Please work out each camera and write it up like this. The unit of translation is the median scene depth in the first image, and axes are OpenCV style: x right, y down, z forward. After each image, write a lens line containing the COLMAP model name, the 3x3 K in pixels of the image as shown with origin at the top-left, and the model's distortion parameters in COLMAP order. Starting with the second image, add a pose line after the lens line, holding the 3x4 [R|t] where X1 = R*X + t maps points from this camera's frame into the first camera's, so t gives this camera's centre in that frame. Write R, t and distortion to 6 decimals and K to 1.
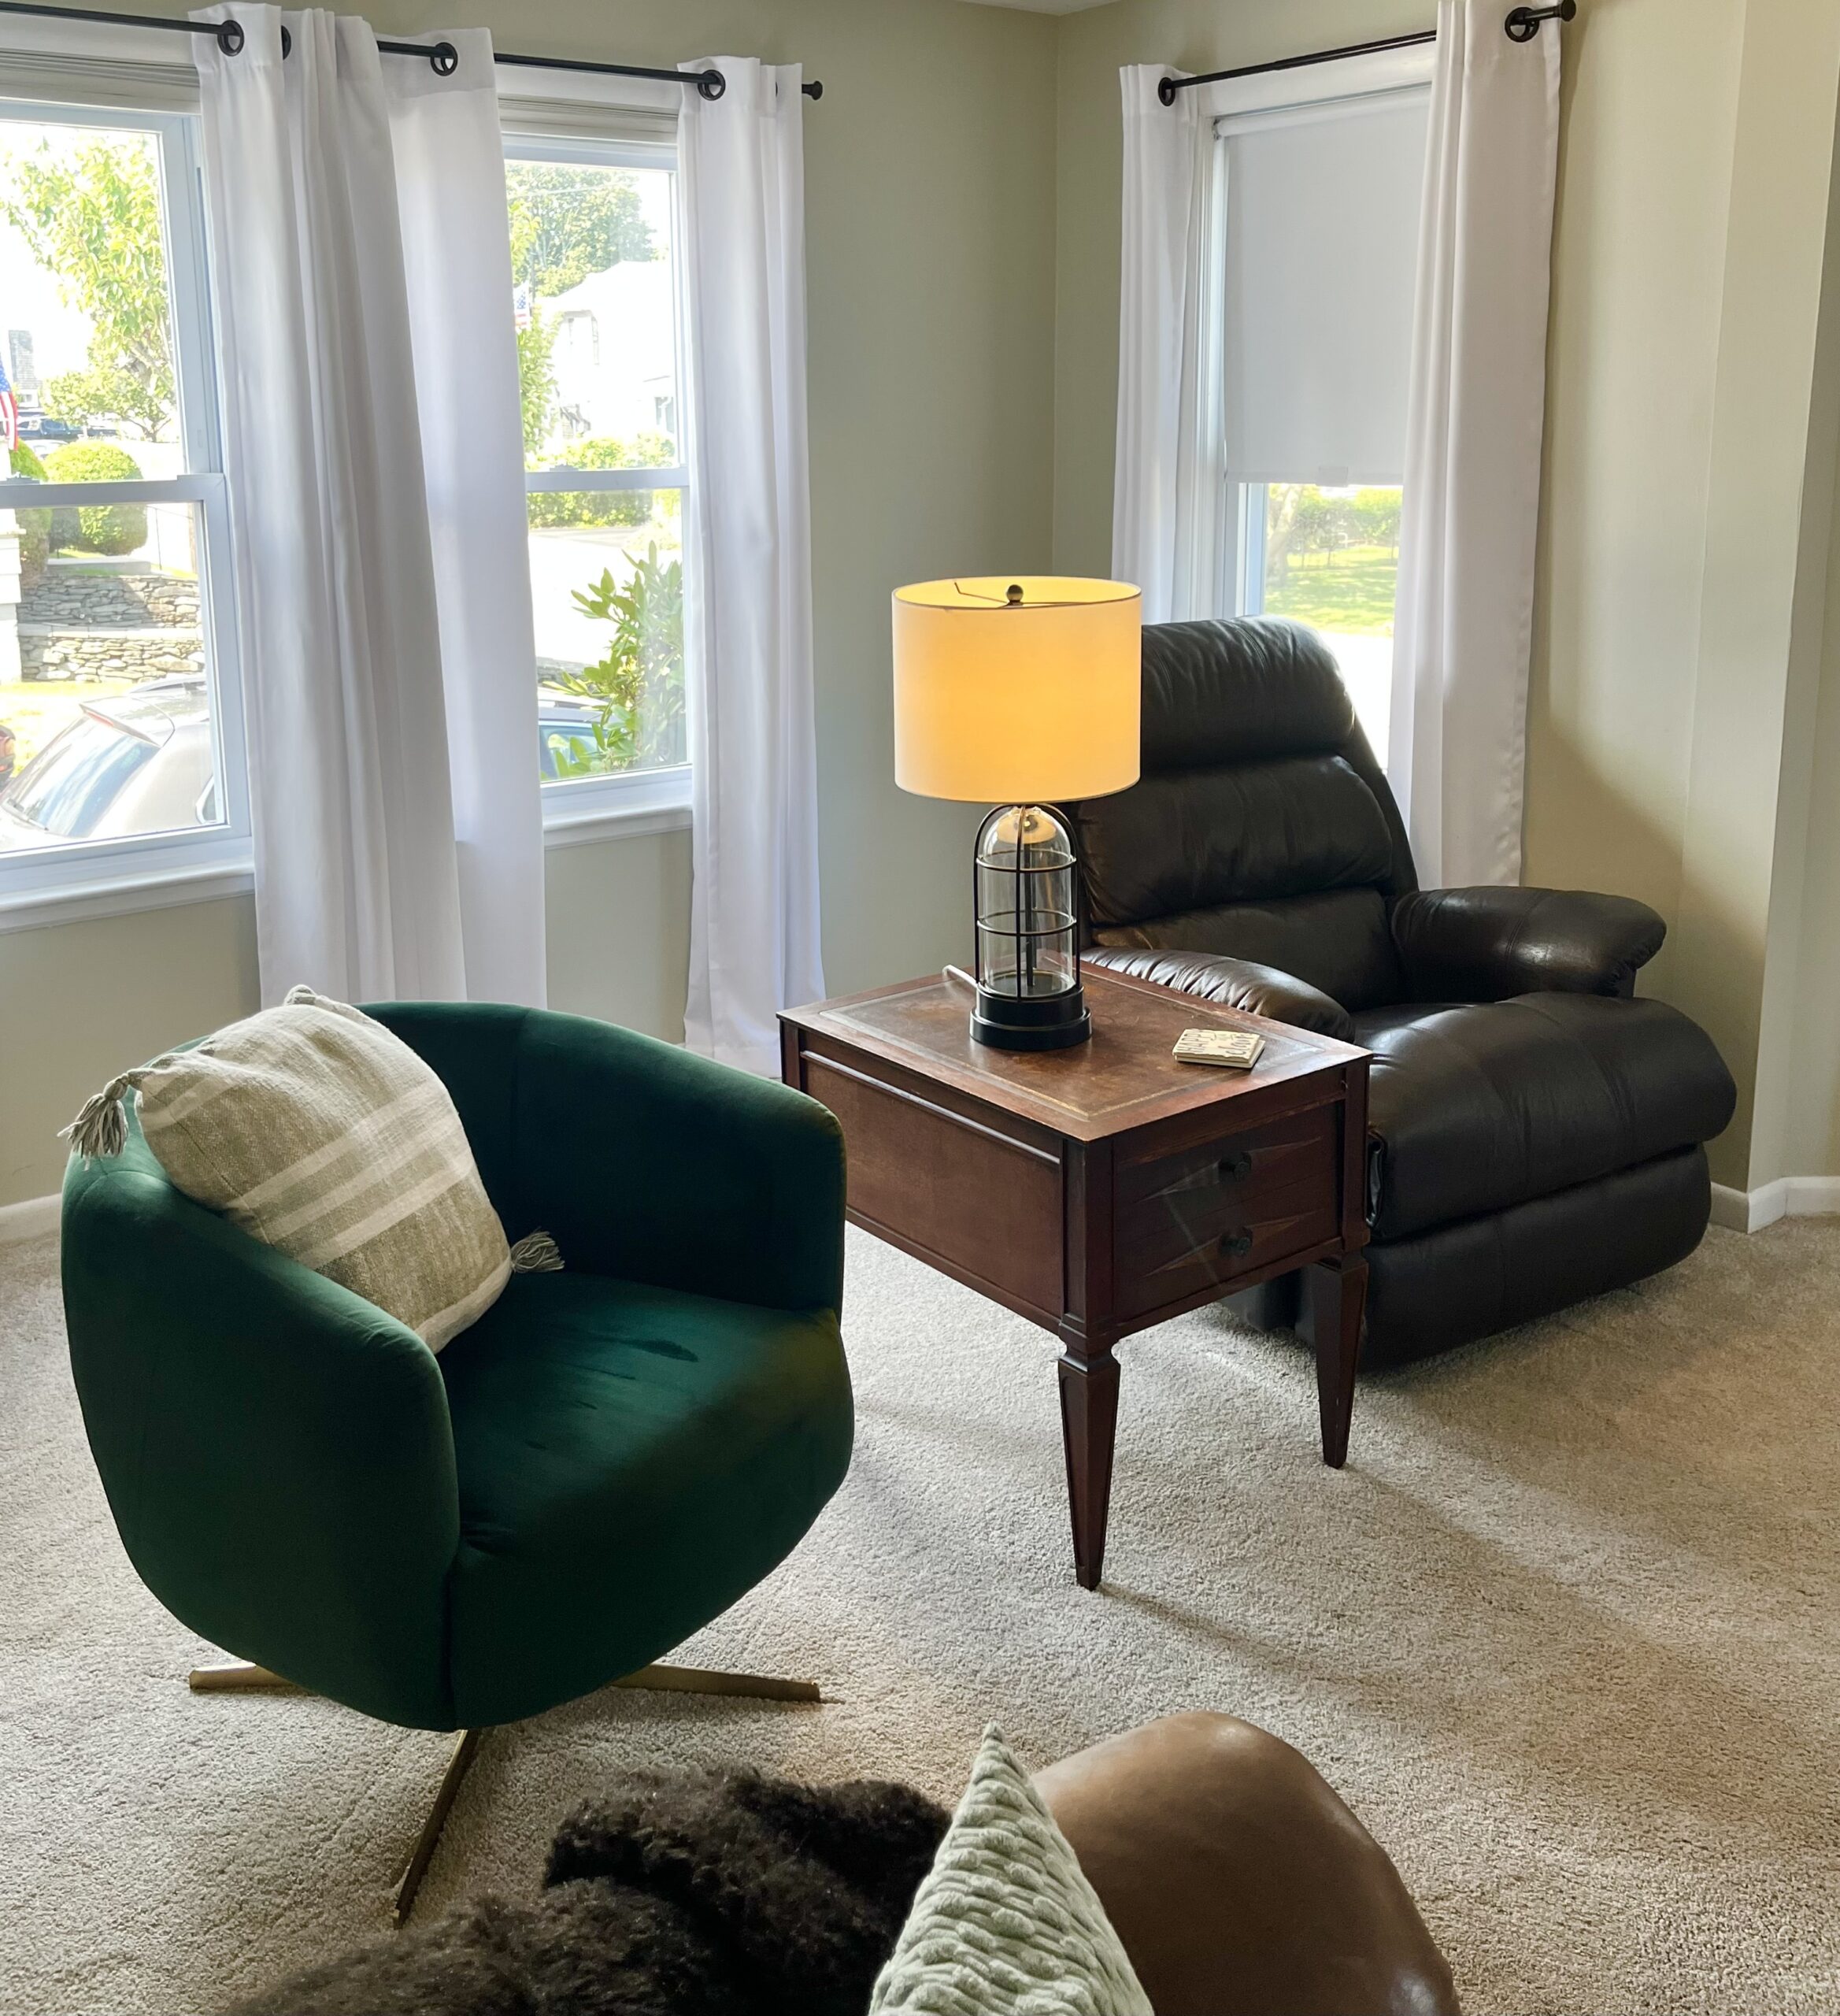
lens RADIAL K [[1981.4, 0, 900.8], [0, 1981.4, 805.9], [0, 0, 1]] dist [0.007433, 0.000000]
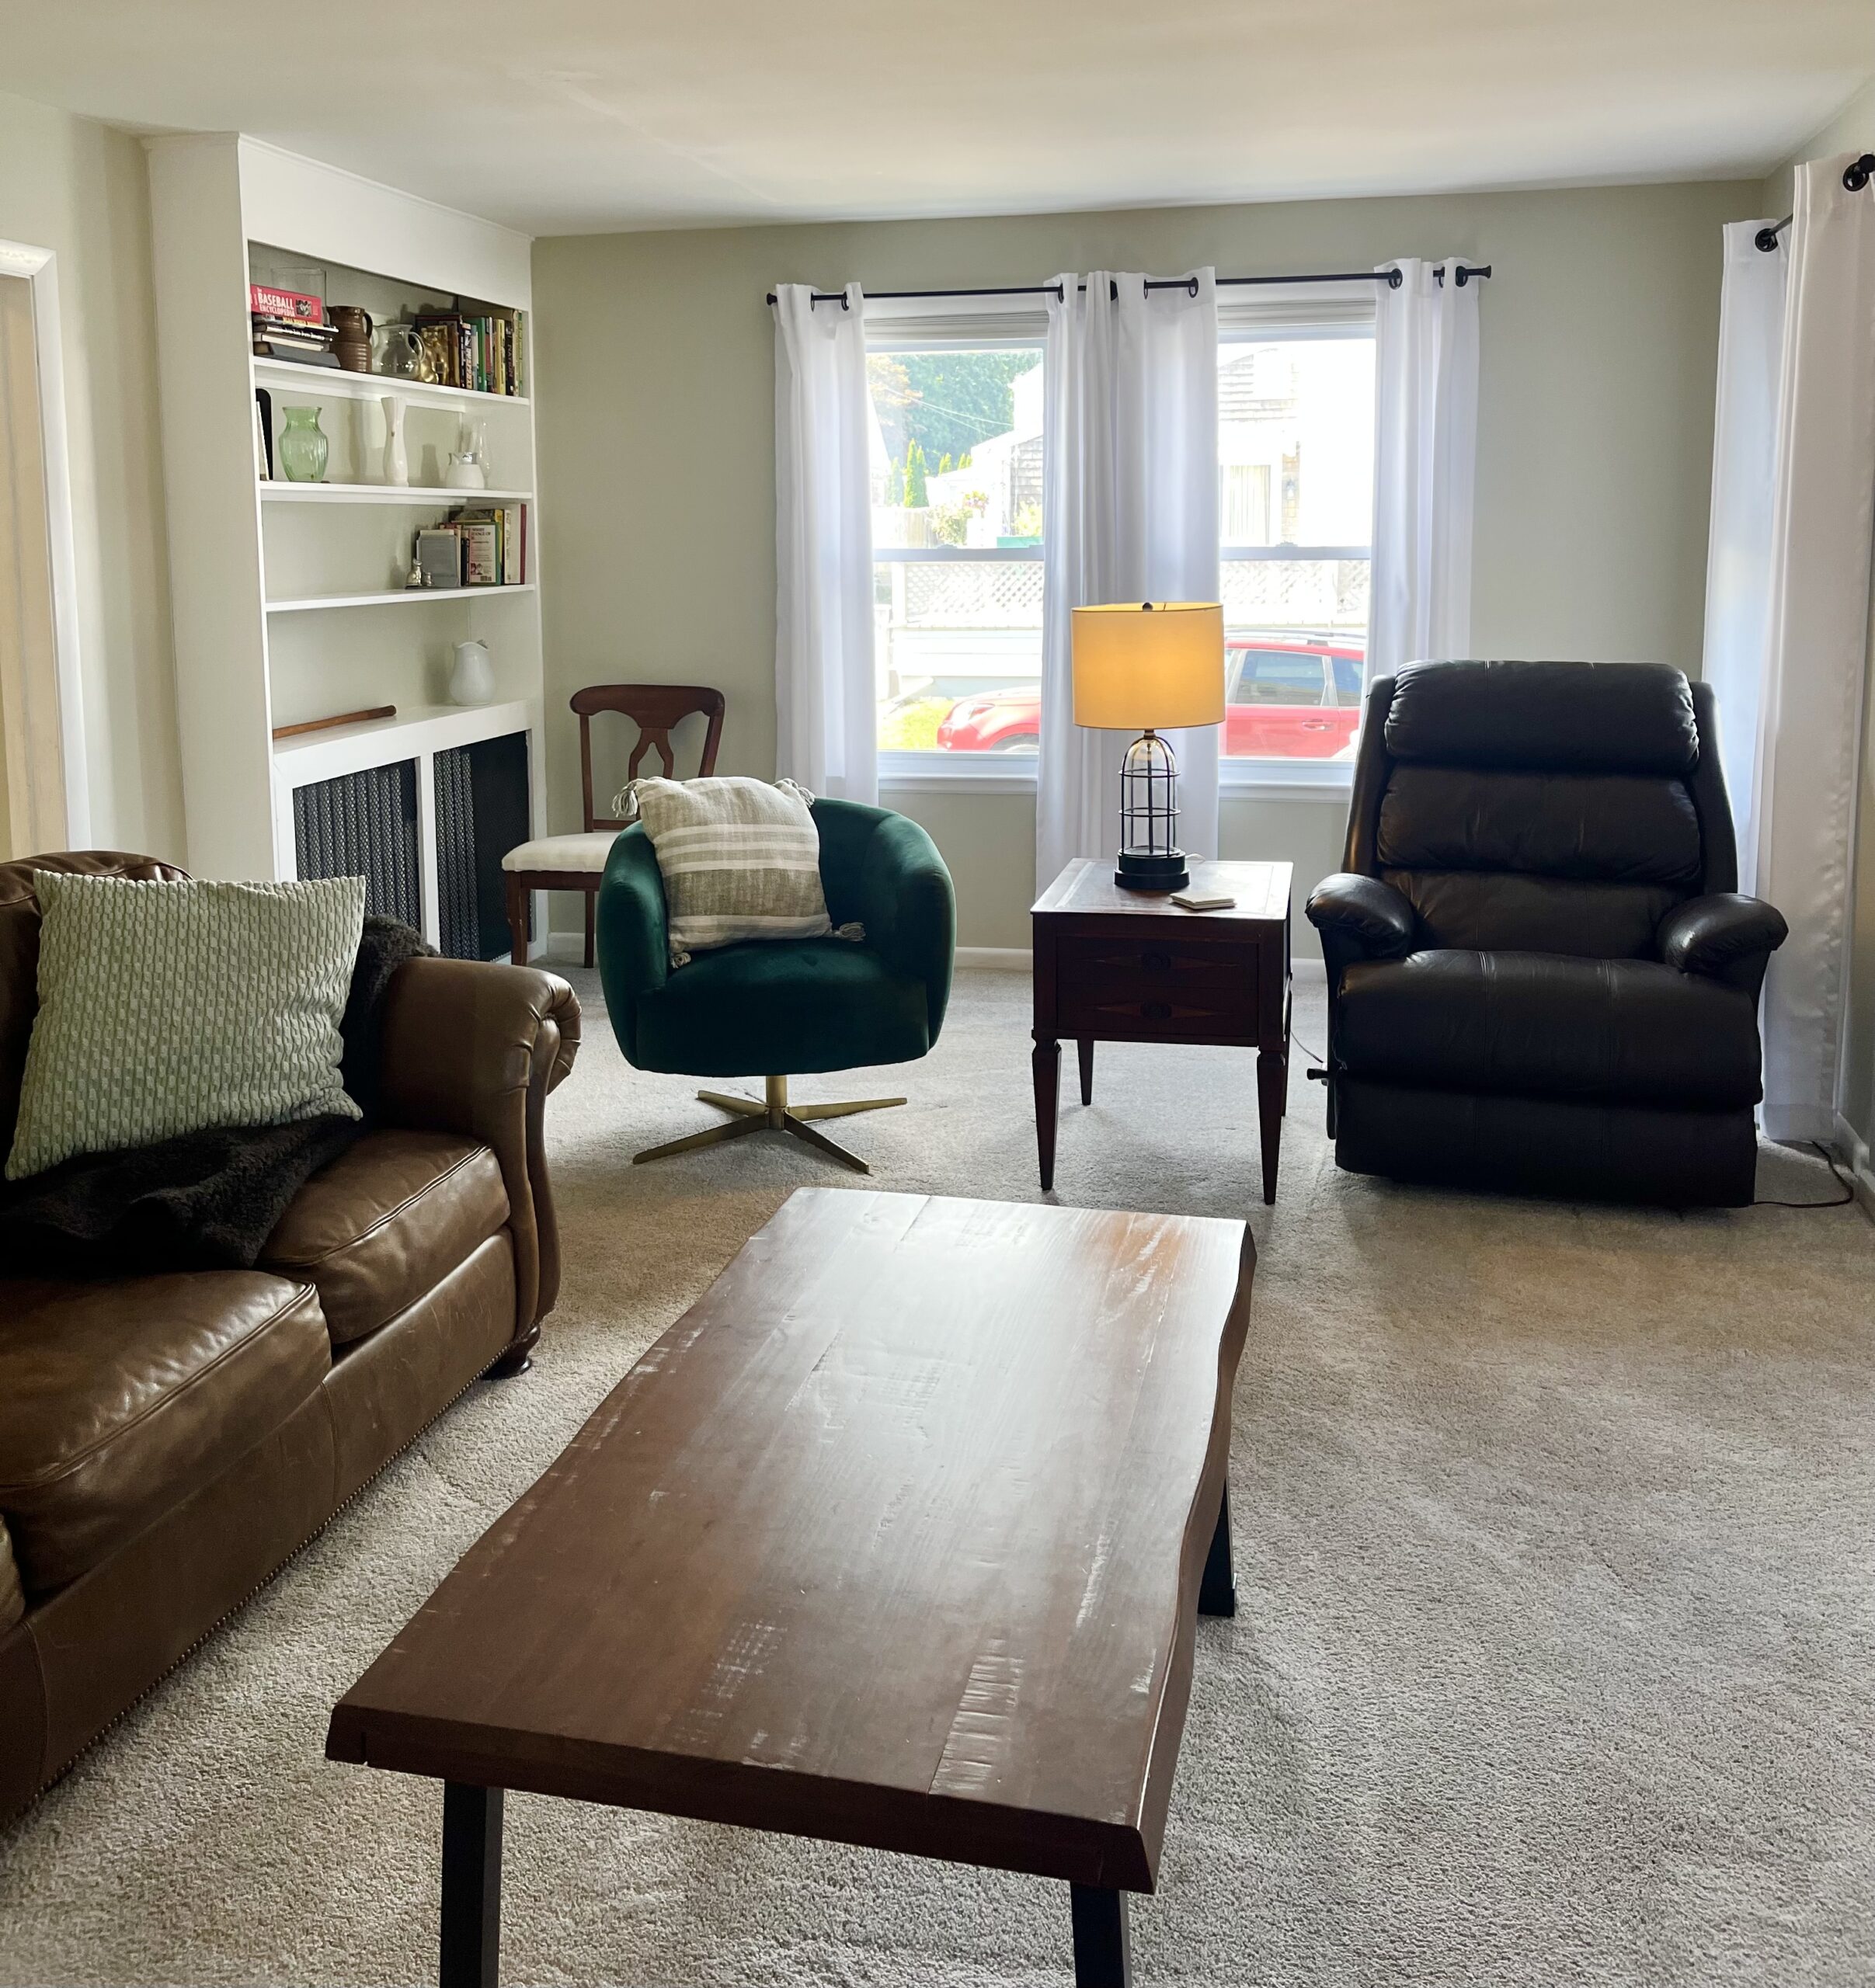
lens RADIAL K [[1913.5, 0, 902.2], [0, 1913.5, 744.2], [0, 0, 1]] dist [0.040499, 0.000000]
pose [[0.645952, 0.088275, -0.758257, 0.819383], [-0.148908, 0.988781, -0.011741, 0.038395], [0.748714, 0.120495, 0.651850, -0.134244]]
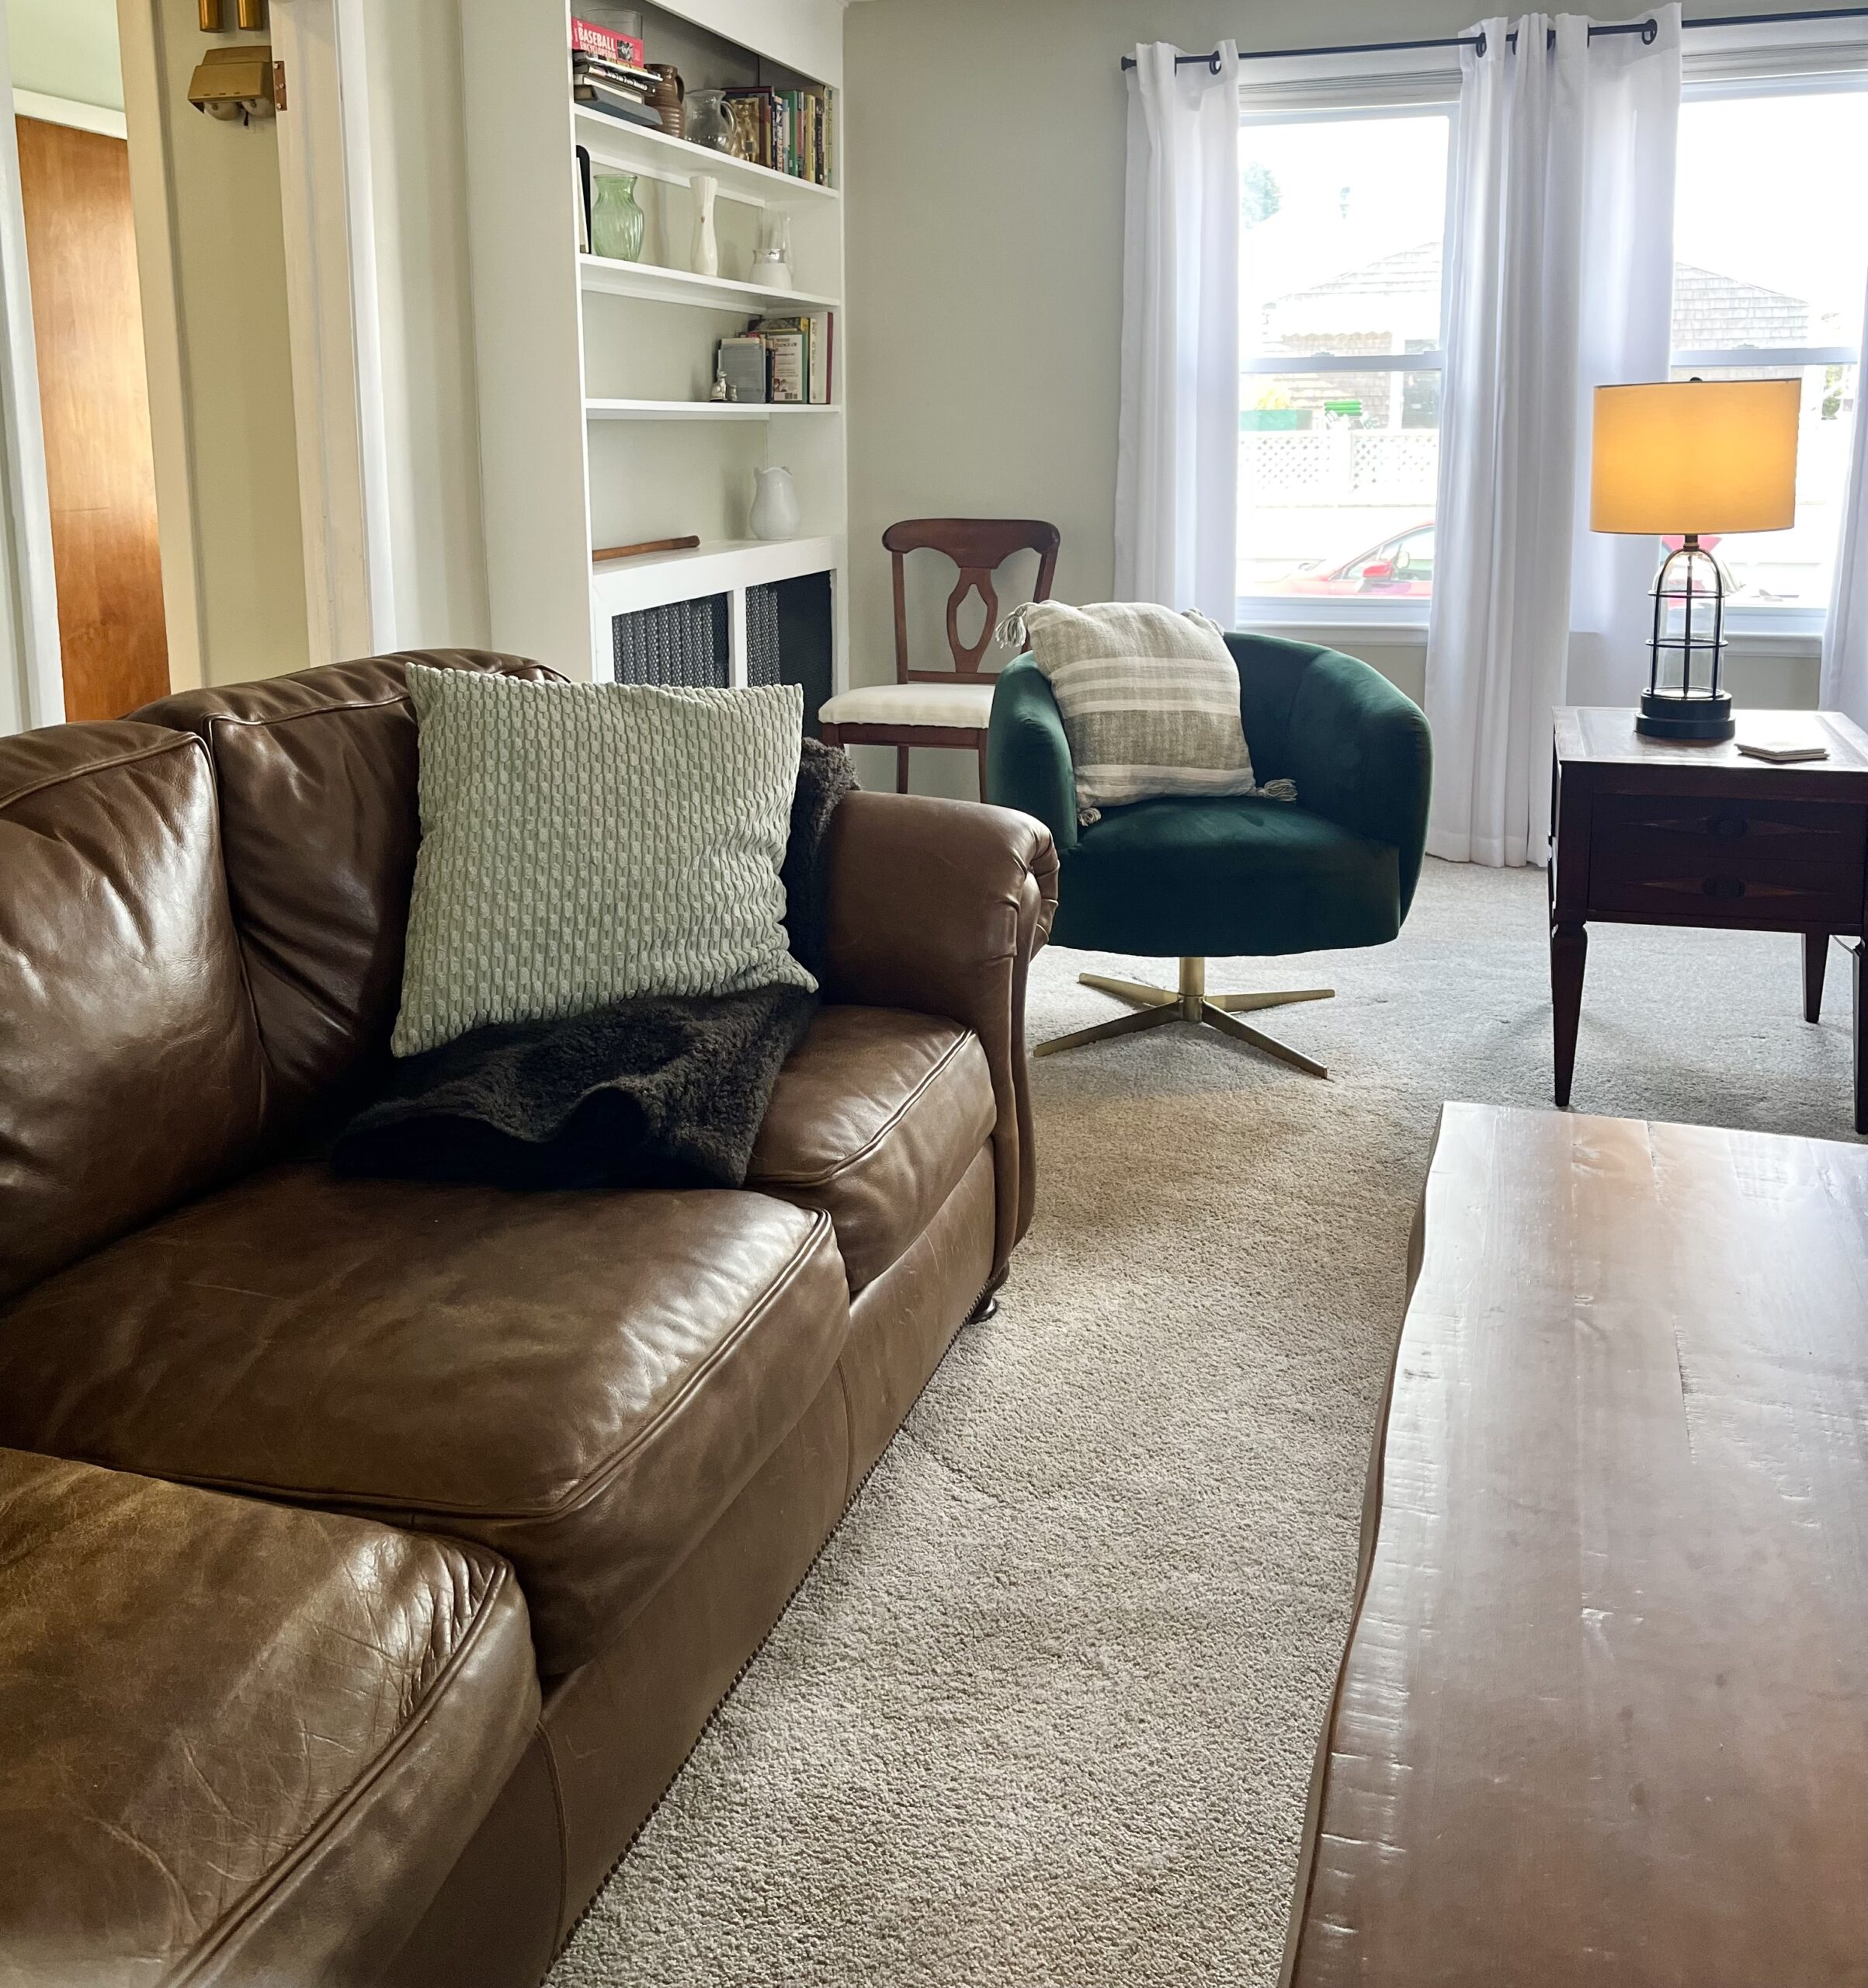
lens RADIAL K [[1913.1, 0, 907.6], [0, 1913.1, 734.3], [0, 0, 1]] dist [0.040499, 0.000000]
pose [[0.579288, 0.133616, -0.804097, 0.582079], [-0.159340, 0.986004, 0.049052, 0.100227], [0.799397, 0.099709, 0.592471, -0.111810]]
